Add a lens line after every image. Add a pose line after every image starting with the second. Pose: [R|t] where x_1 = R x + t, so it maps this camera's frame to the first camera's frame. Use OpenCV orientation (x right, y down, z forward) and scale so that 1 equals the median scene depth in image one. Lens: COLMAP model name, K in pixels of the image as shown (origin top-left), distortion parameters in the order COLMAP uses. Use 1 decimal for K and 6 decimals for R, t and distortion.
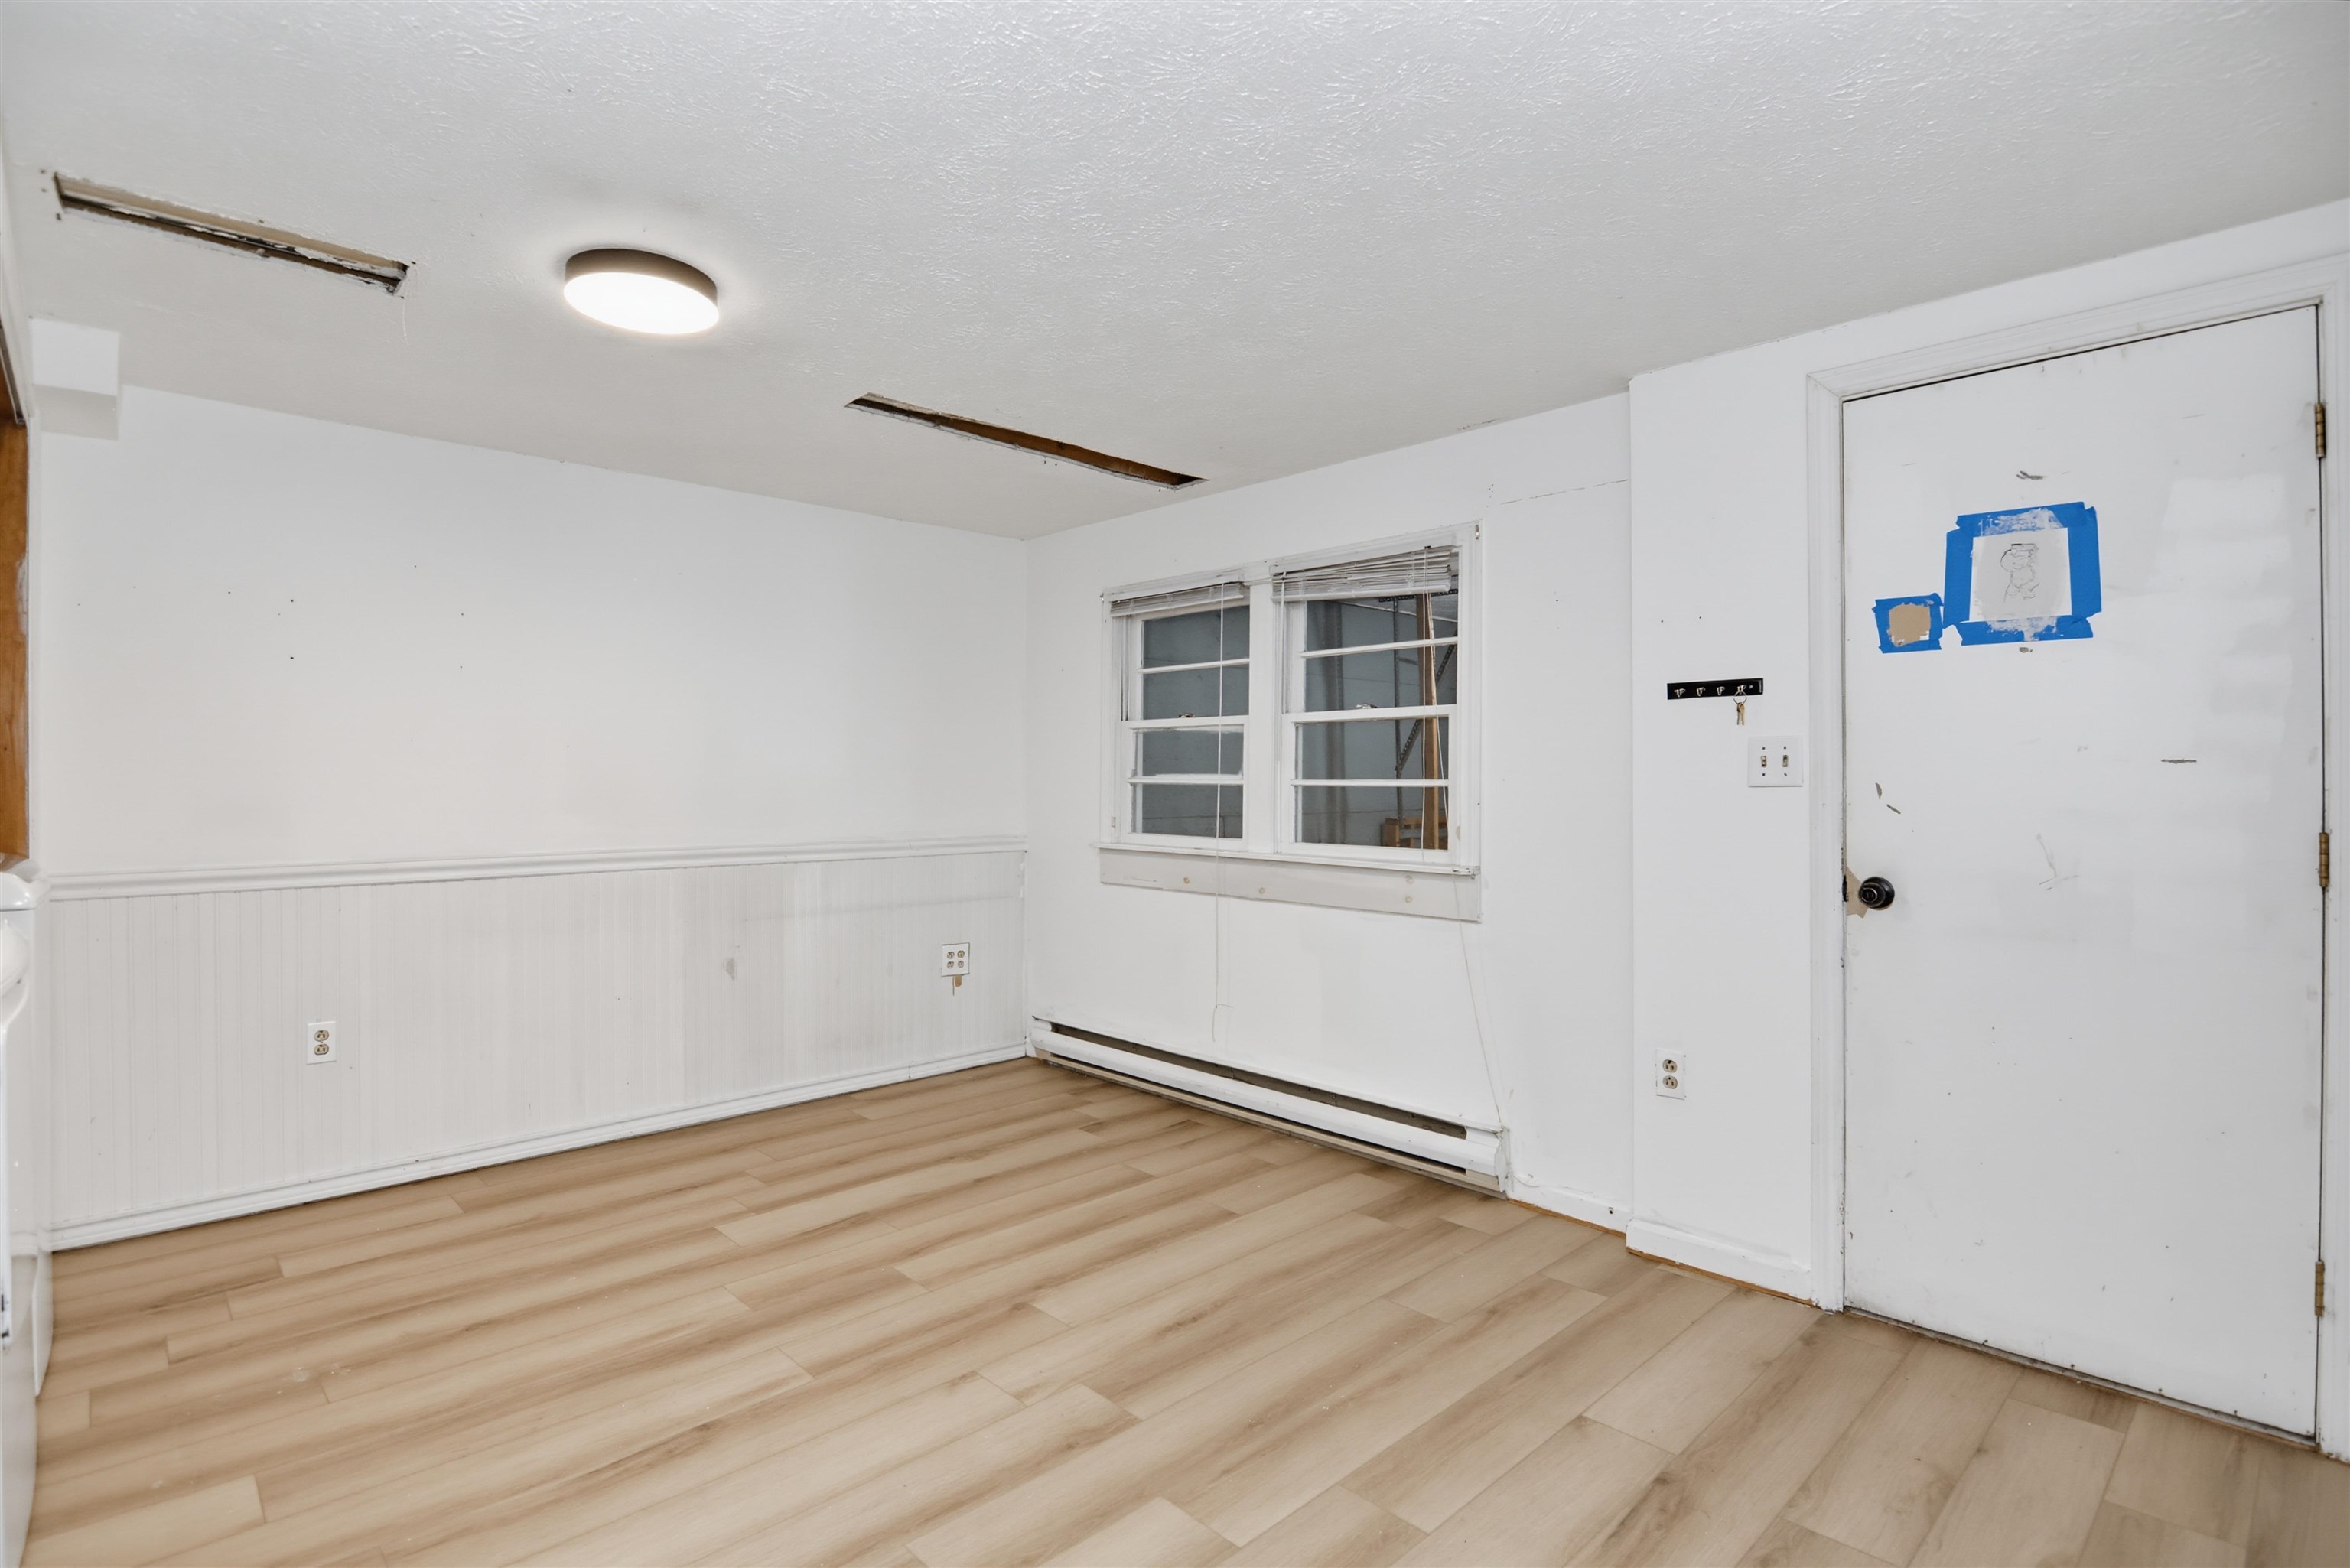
lens RADIAL K [[1148.4, 0, 1202.0], [0, 1148.4, 766.5], [0, 0, 1]] dist [0.001740, -0.014314]
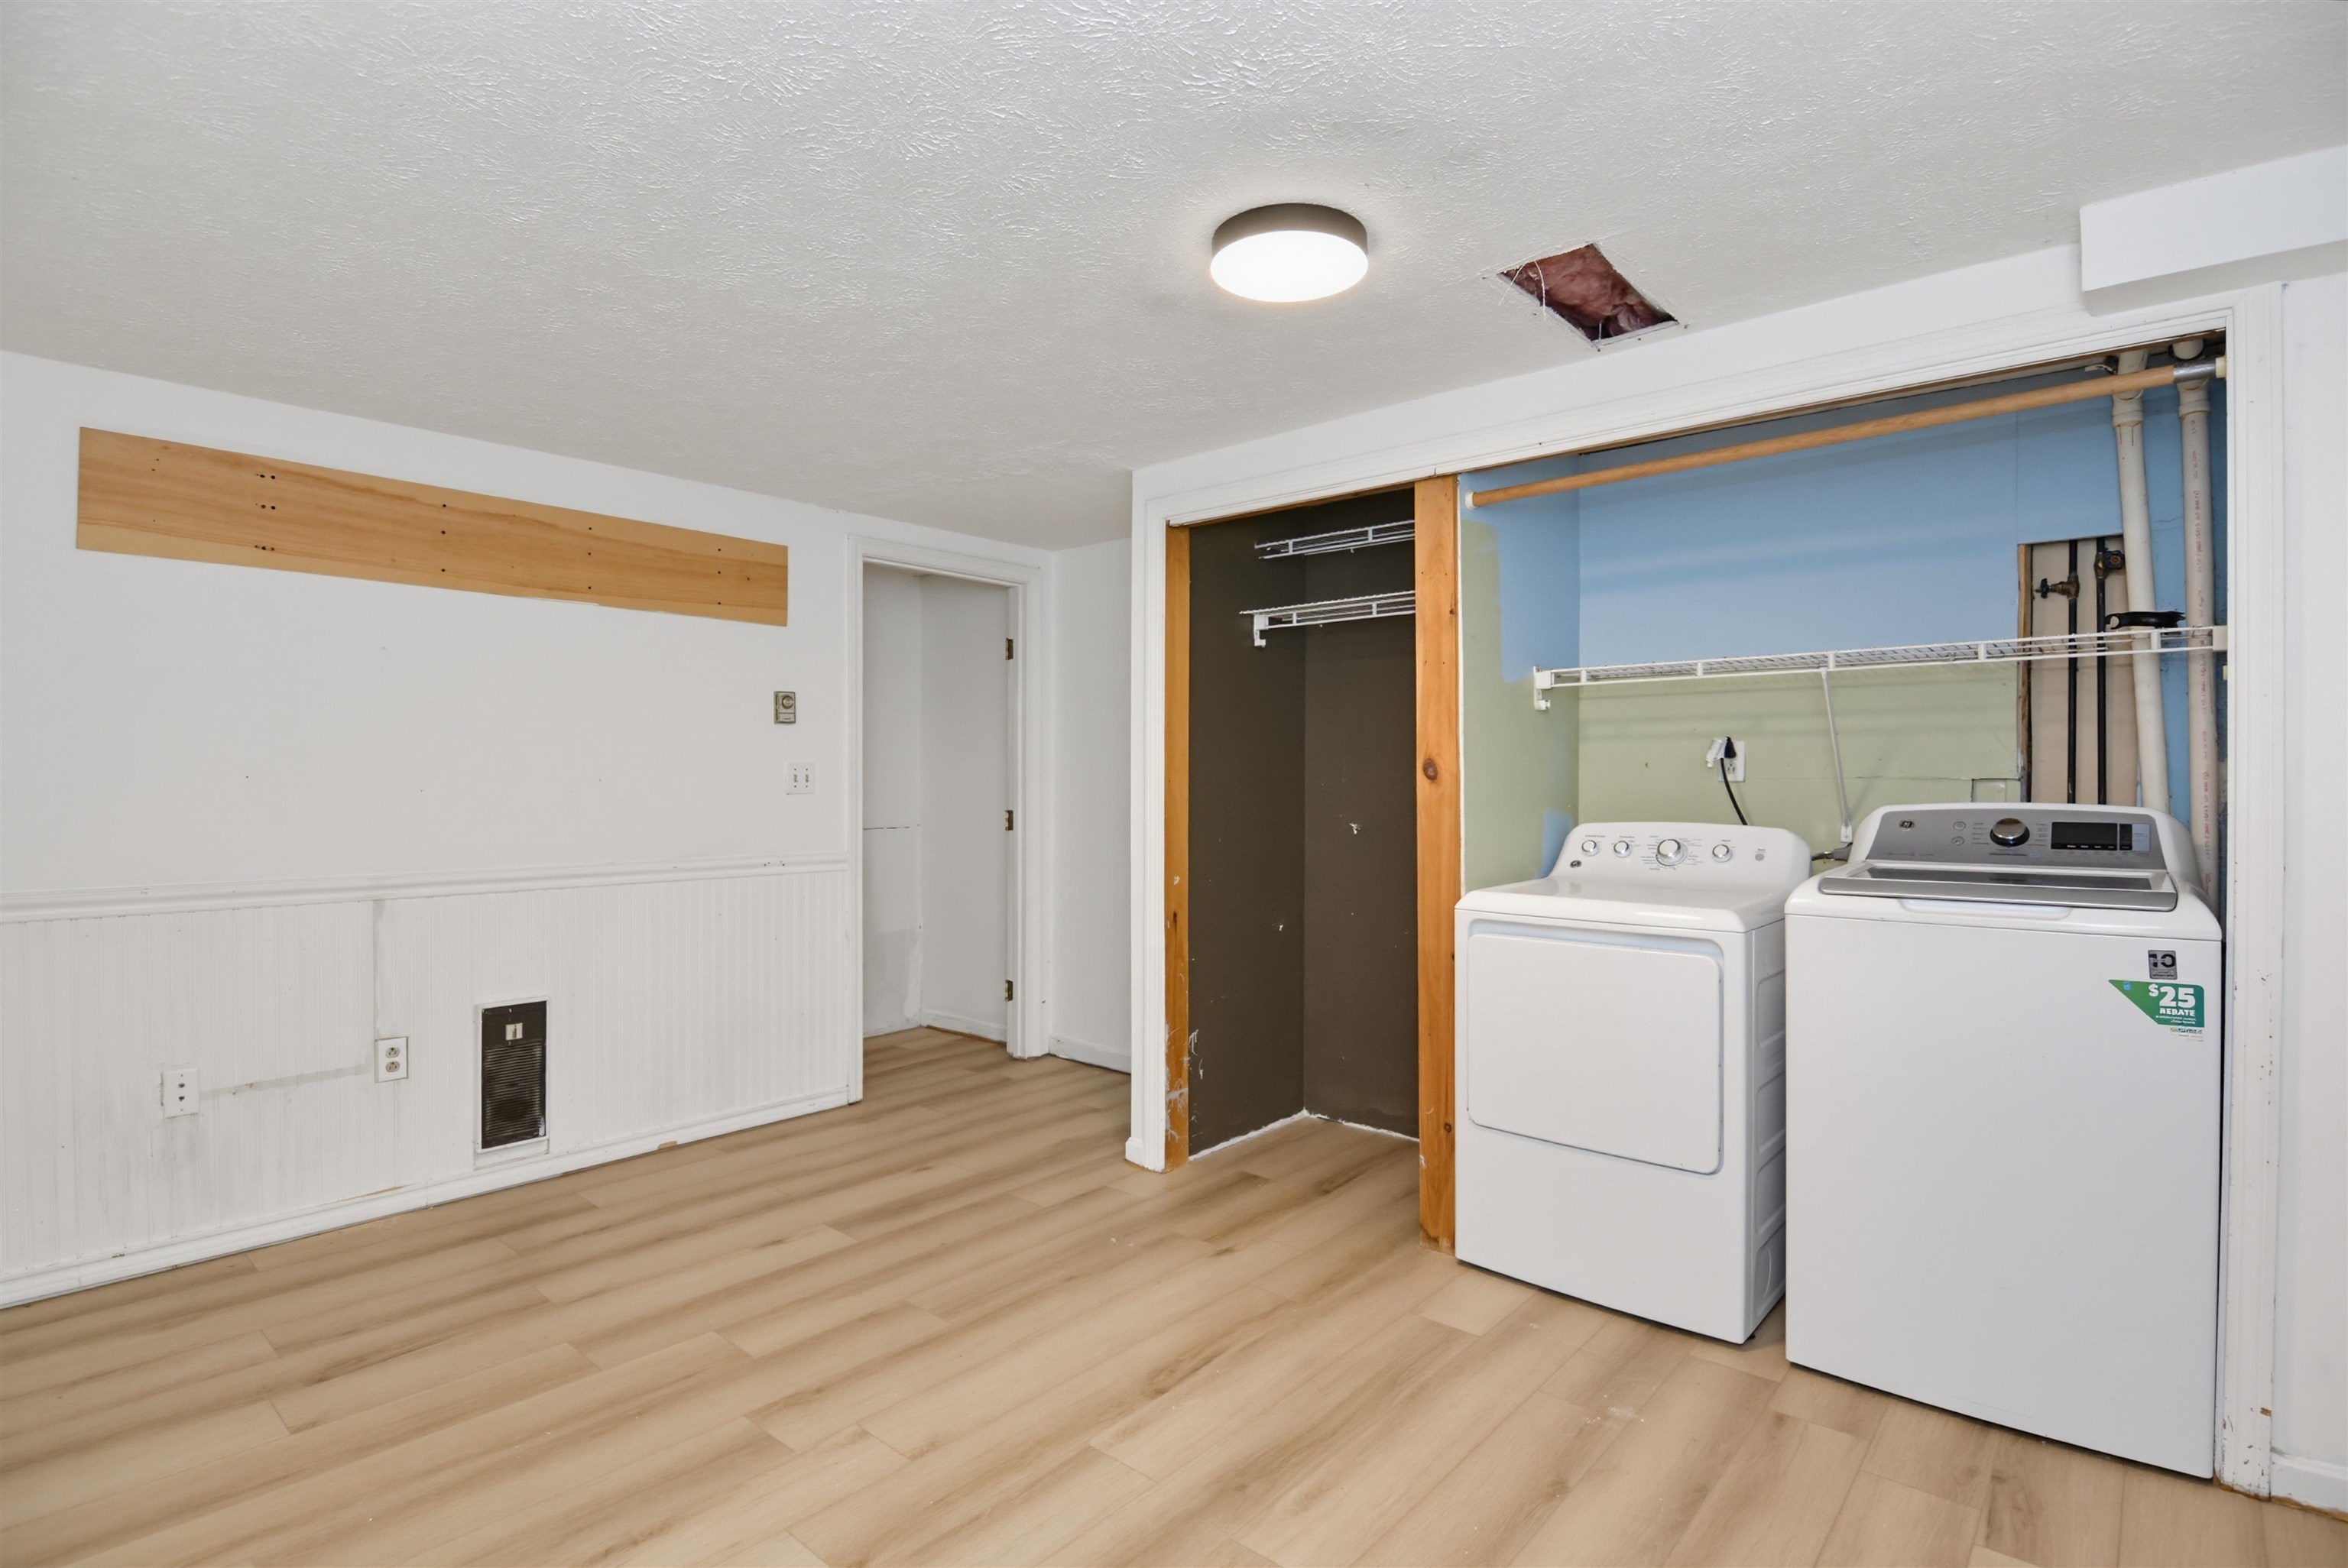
lens RADIAL K [[1149.6, 0, 1181.7], [0, 1149.6, 772.6], [0, 0, 1]] dist [0.001173, -0.013900]
pose [[-0.997401, -0.003769, -0.071950, -0.254050], [-0.002673, 0.999879, -0.015320, 0.005435], [0.071999, -0.015087, -0.997291, 1.422531]]
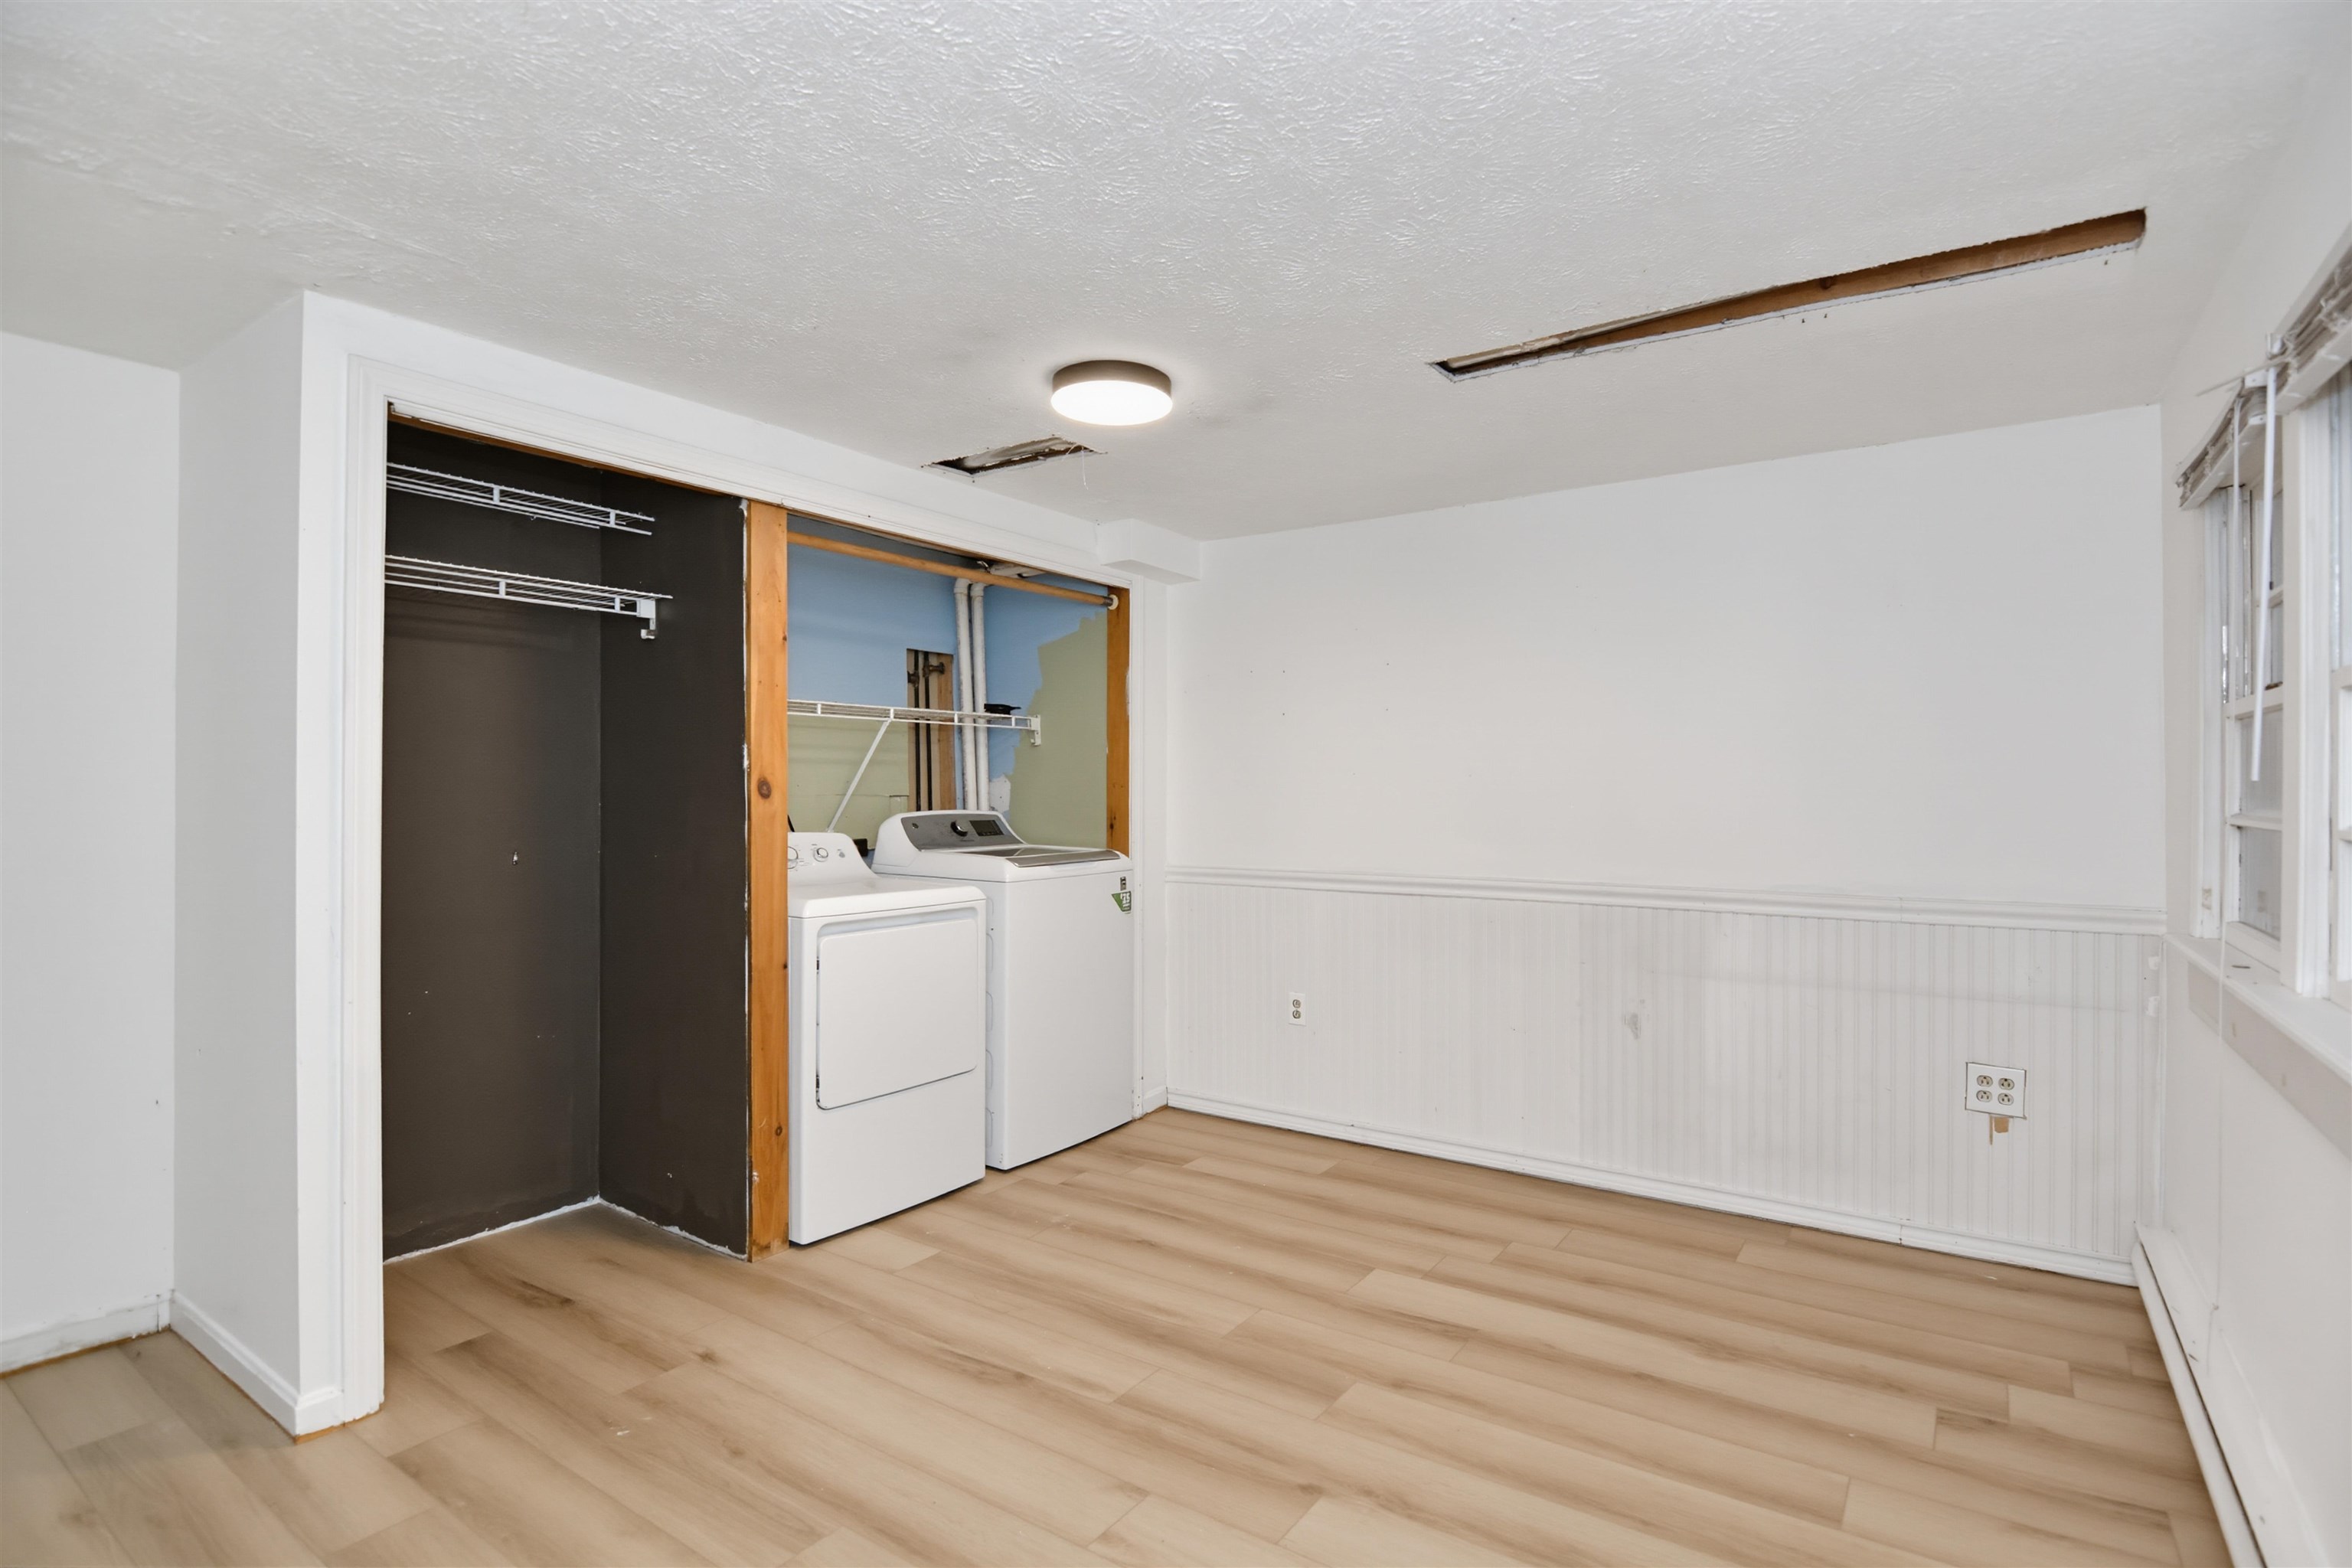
lens RADIAL K [[1151.7, 0, 1183.7], [0, 1151.7, 772.6], [0, 0, 1]] dist [0.001173, -0.013900]
pose [[0.188388, -0.019600, -0.981899, 0.504565], [0.008799, 0.999794, -0.018269, -0.004212], [0.982055, -0.005198, 0.188521, 0.643076]]
